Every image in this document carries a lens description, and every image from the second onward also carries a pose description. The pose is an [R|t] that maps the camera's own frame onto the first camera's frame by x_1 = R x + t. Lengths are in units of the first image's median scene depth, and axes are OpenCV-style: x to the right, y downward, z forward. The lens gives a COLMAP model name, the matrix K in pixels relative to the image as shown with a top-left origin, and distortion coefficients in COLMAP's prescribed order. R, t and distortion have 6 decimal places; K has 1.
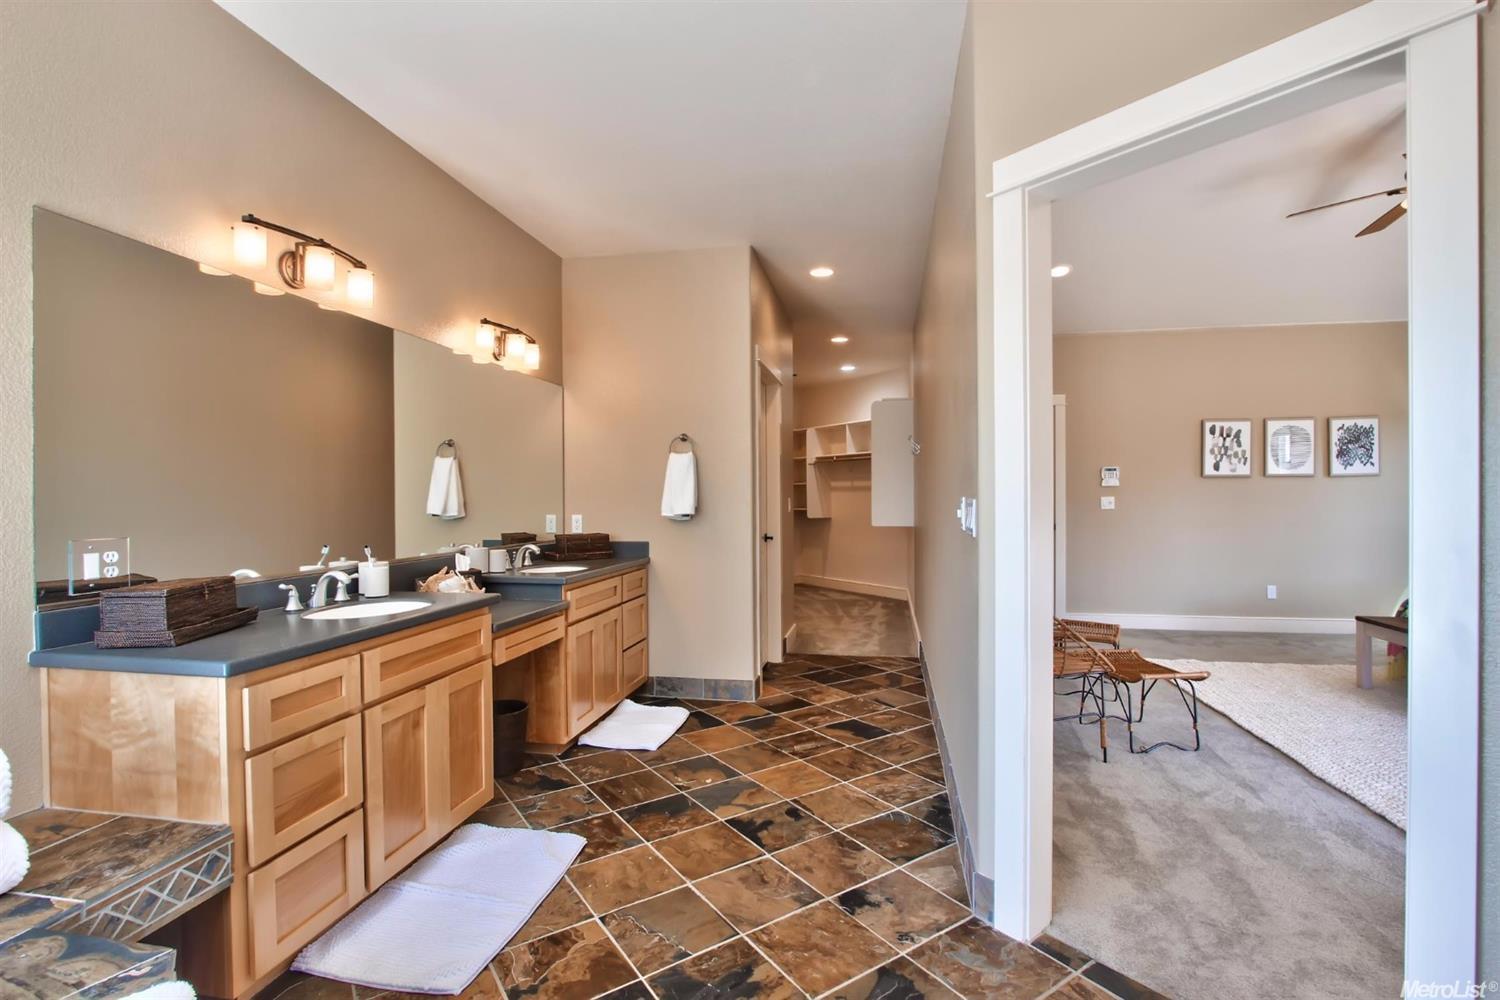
lens RADIAL K [[692.9, 0, 747.7], [0, 692.9, 502.2], [0, 0, 1]] dist [-0.019237, 0.000555]
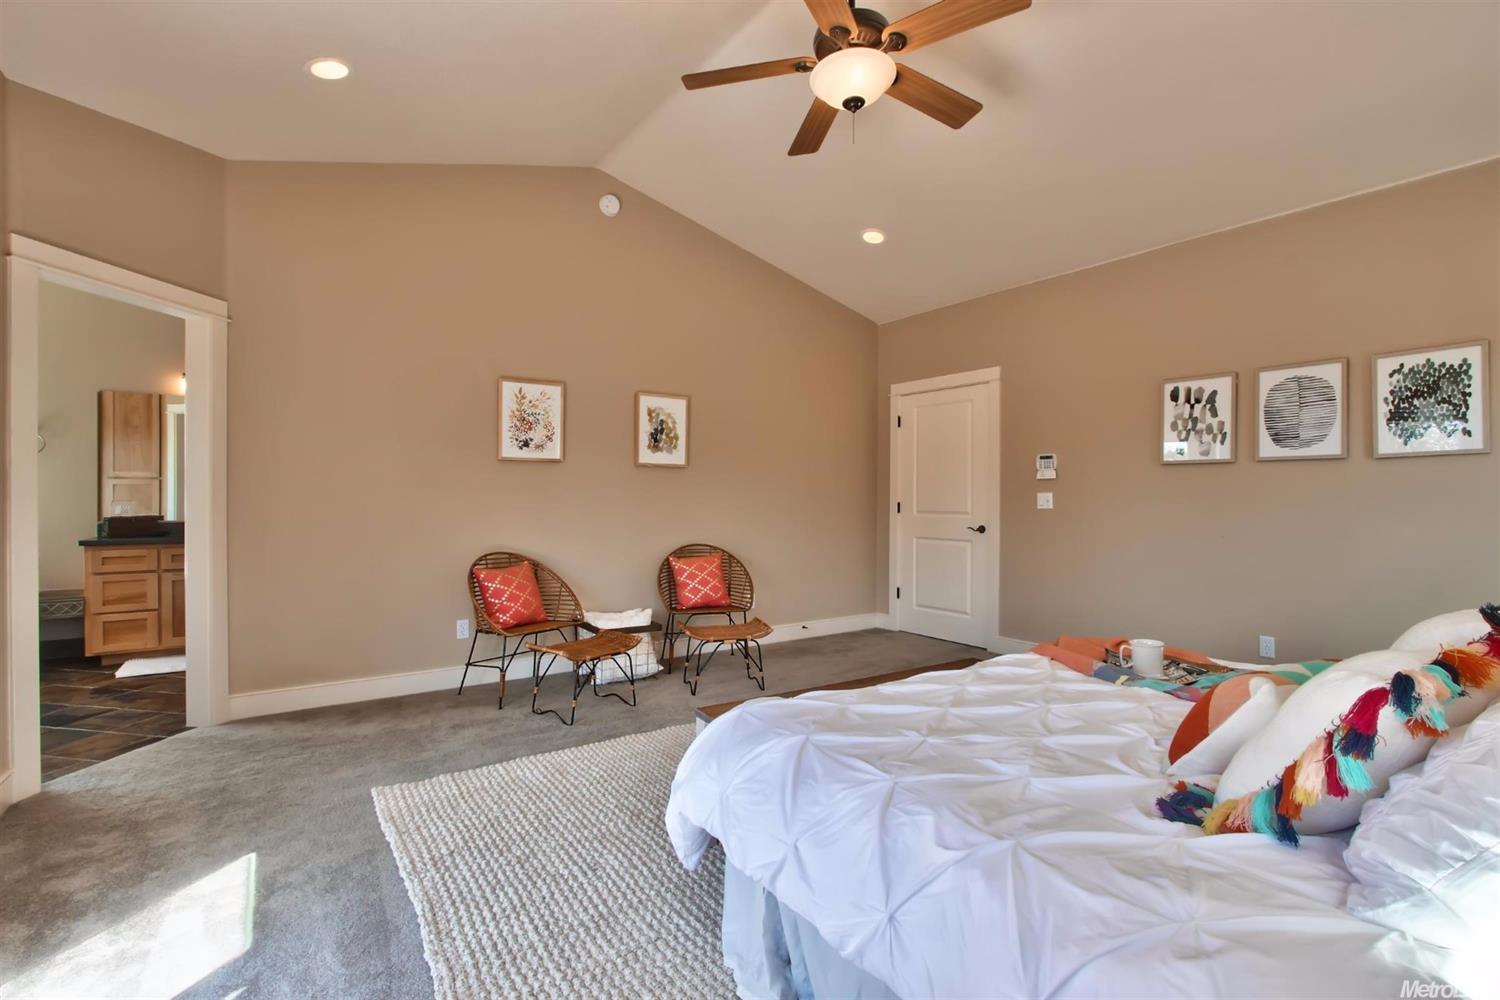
lens RADIAL K [[692.9, 0, 744.2], [0, 692.9, 498.9], [0, 0, 1]] dist [-0.019237, 0.000555]
pose [[0.716473, 0.009351, -0.697553, 0.853373], [-0.010467, 0.999942, 0.002653, 0.000464], [0.697537, 0.005401, 0.716529, 0.219513]]
